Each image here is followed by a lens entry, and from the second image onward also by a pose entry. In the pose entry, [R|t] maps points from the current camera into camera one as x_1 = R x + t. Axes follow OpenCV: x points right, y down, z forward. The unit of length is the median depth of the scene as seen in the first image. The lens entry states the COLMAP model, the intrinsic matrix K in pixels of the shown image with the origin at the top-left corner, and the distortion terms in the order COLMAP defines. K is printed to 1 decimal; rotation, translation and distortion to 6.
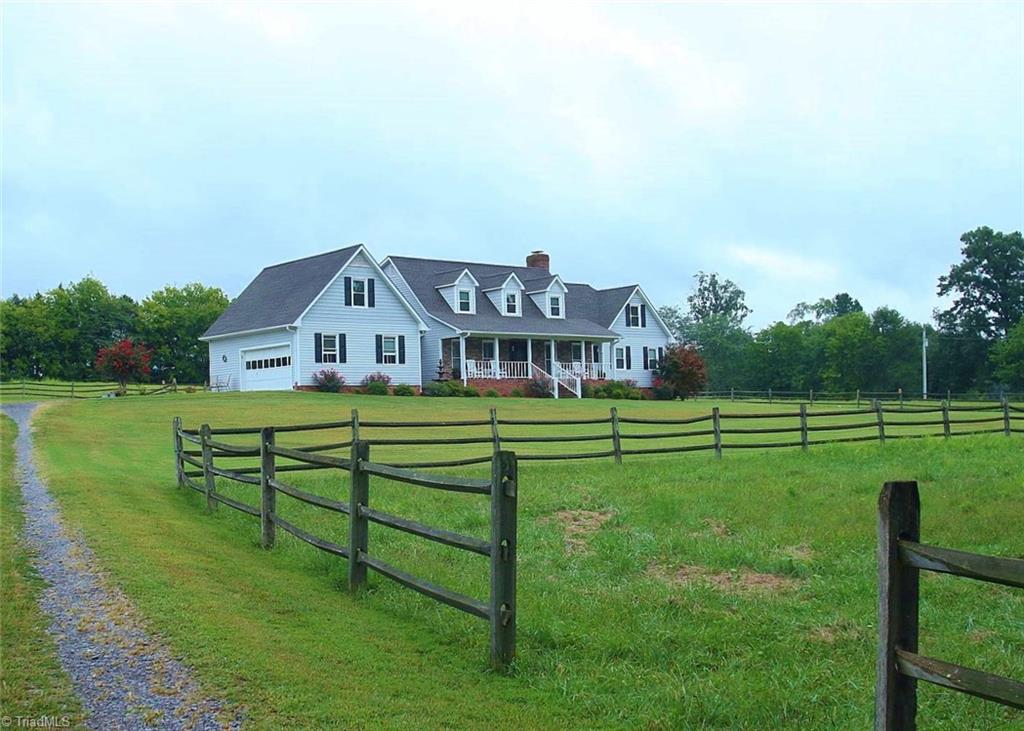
lens RADIAL K [[1053.5, 0, 512.0], [0, 1053.5, 365.5], [0, 0, 1]] dist [-0.005275, -0.007789]
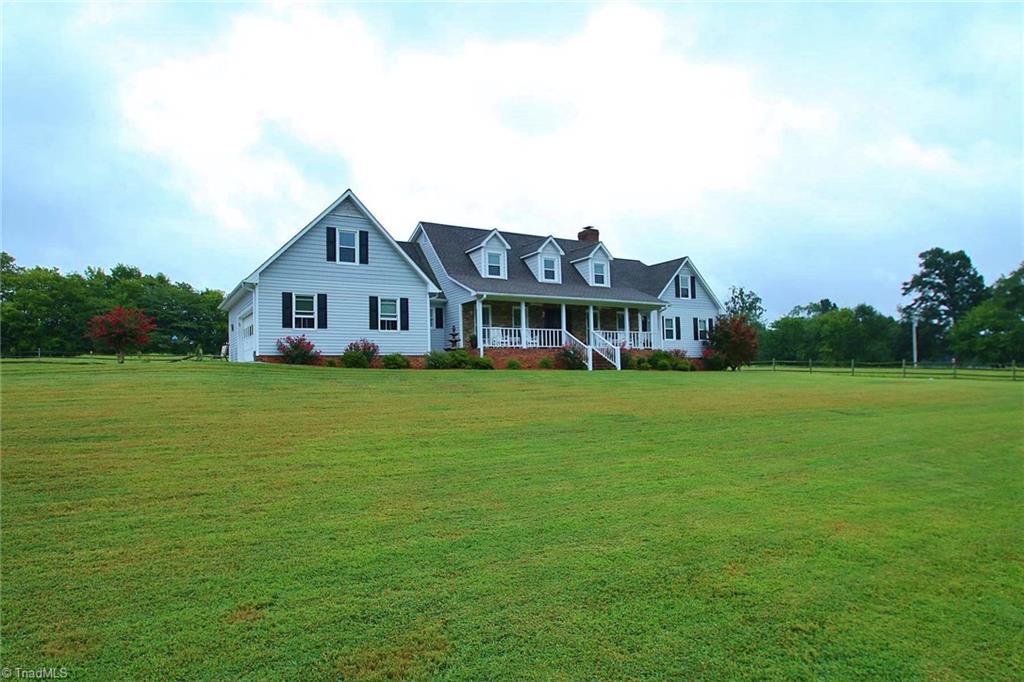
lens RADIAL K [[658.5, 0, 512.0], [0, 658.5, 341.0], [0, 0, 1]] dist [-0.001164, 0.000961]
pose [[0.989073, -0.005161, -0.147340, 0.050393], [0.004354, 0.999974, -0.005797, 0.008562], [0.147366, 0.005092, 0.989069, 0.386301]]
